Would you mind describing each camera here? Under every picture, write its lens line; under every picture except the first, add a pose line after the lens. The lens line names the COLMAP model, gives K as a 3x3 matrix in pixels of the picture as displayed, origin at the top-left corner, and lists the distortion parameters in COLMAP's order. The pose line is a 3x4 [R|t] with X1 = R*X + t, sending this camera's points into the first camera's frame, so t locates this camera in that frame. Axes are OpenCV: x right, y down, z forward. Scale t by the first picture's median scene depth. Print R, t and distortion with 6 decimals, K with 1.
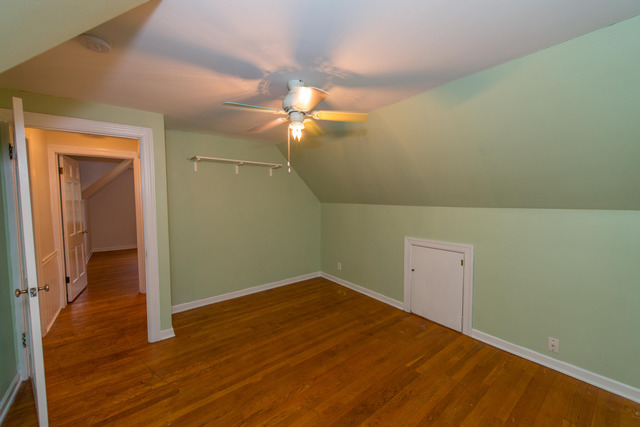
lens RADIAL K [[250.7, 0, 318.4], [0, 250.7, 213.9], [0, 0, 1]] dist [0.003211, -0.000241]
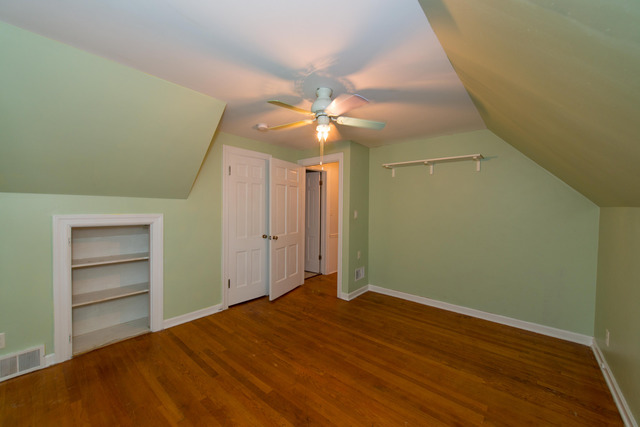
lens RADIAL K [[250.7, 0, 319.0], [0, 250.7, 210.3], [0, 0, 1]] dist [0.003211, -0.000241]
pose [[0.196679, 0.019894, -0.980266, 0.649904], [-0.075166, 0.997158, 0.005156, 0.005393], [0.977582, 0.072669, 0.197615, 0.498115]]
